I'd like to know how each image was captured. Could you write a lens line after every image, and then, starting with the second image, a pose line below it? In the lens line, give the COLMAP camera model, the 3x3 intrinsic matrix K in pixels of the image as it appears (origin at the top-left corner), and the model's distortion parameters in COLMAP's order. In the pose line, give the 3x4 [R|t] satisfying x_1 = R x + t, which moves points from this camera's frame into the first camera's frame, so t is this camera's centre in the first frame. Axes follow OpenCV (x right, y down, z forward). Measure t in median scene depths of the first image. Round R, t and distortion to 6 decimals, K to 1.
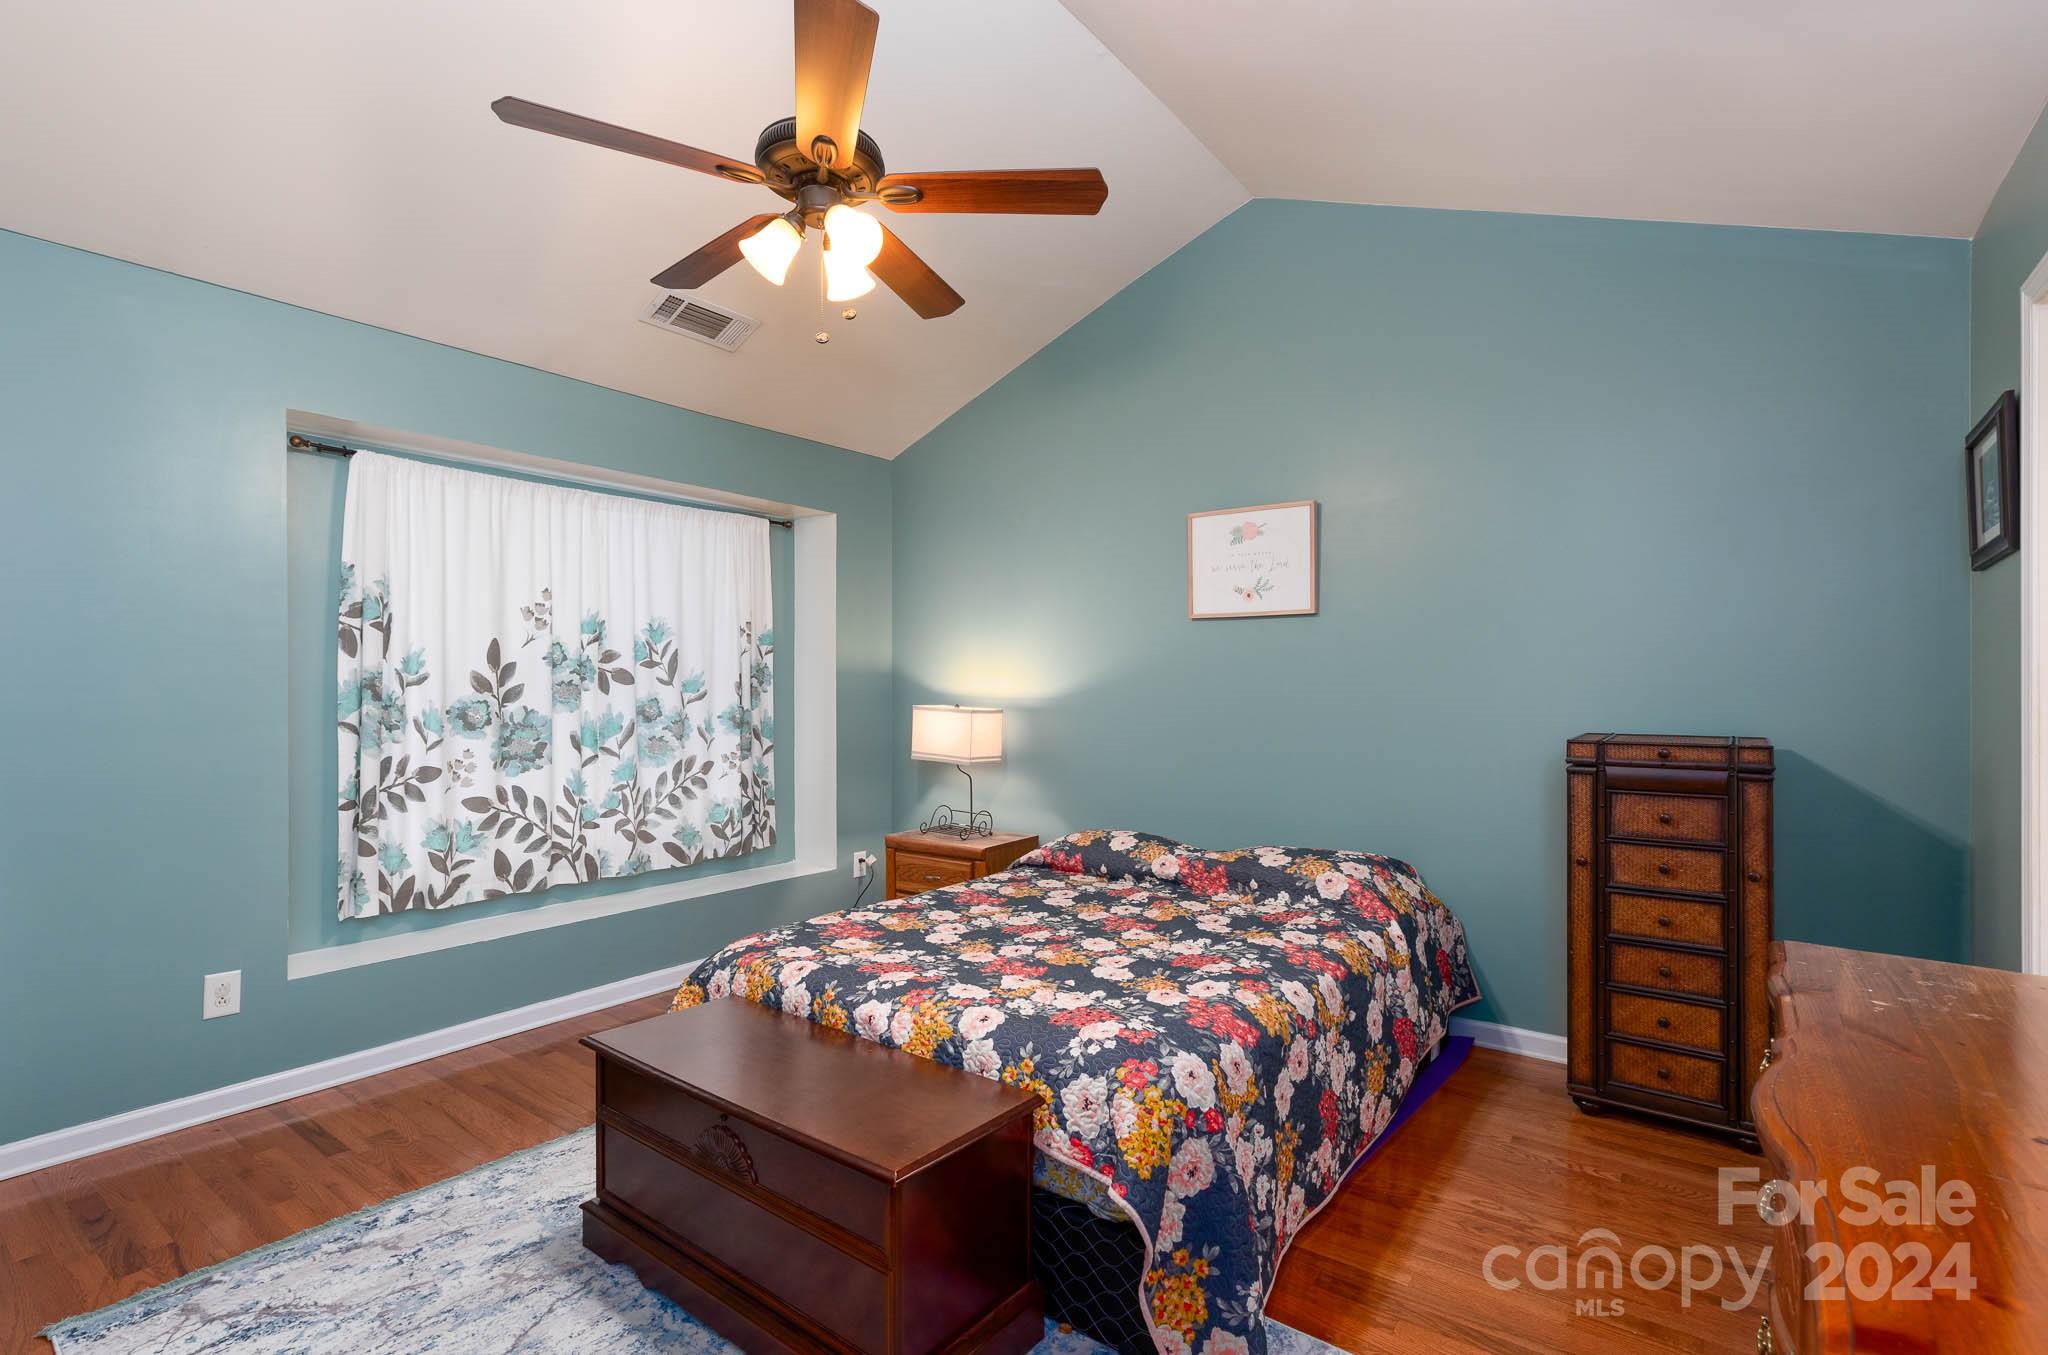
lens RADIAL K [[917.5, 0, 1033.4], [0, 917.5, 685.3], [0, 0, 1]] dist [0.005735, -0.000717]
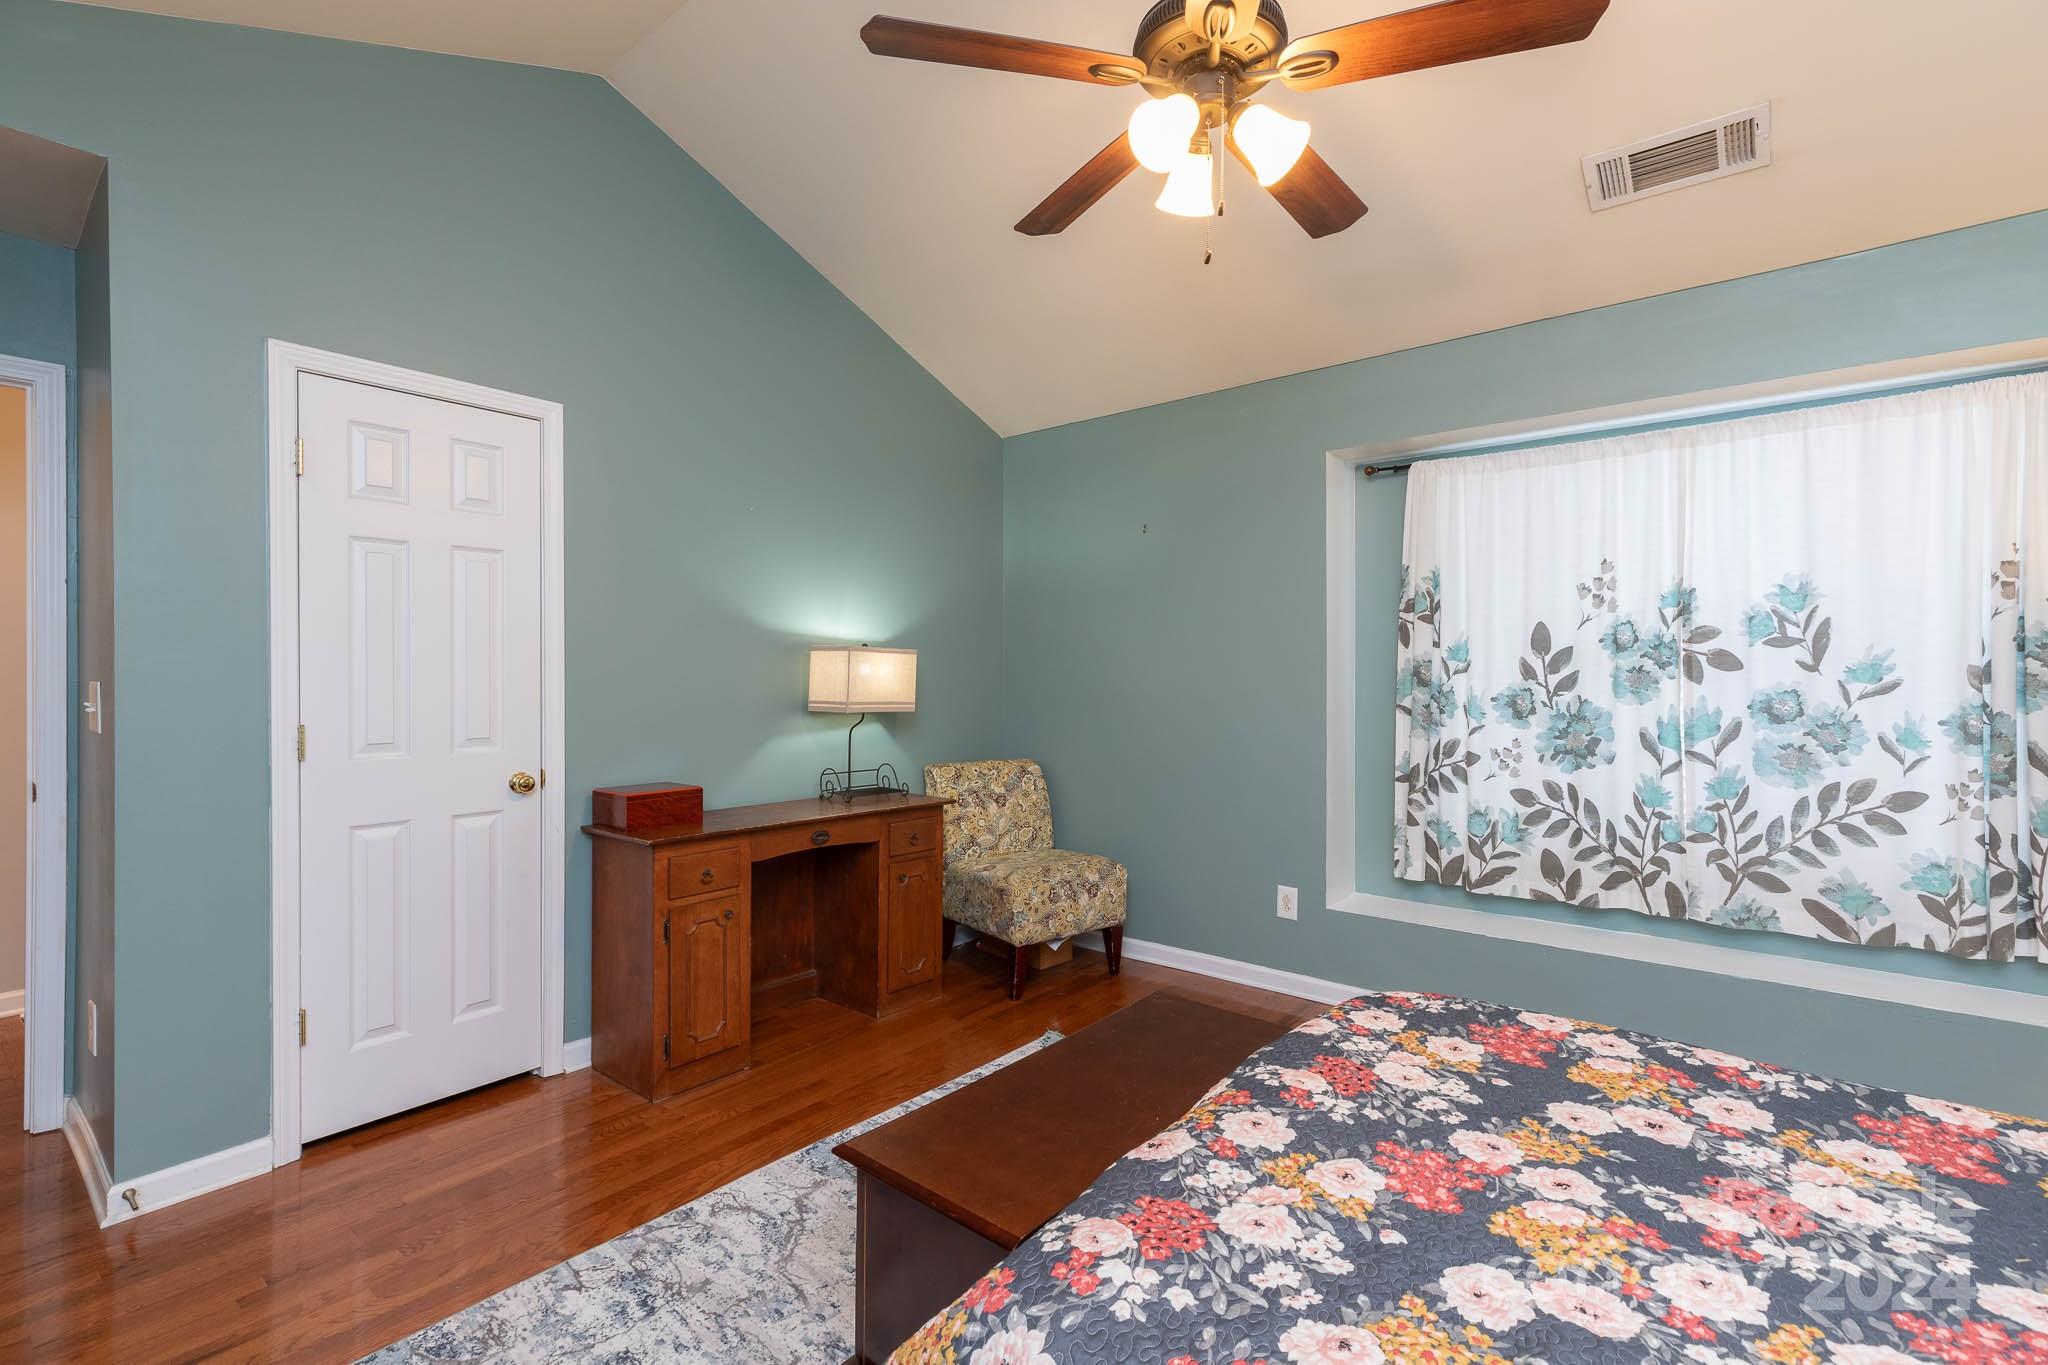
lens RADIAL K [[917.5, 0, 1031.0], [0, 917.5, 677.3], [0, 0, 1]] dist [0.005735, -0.000717]
pose [[-0.021841, 0.004048, -0.999753, 0.343636], [0.002449, 0.999989, 0.003995, -0.000006], [0.999758, -0.002361, -0.021850, 0.484037]]
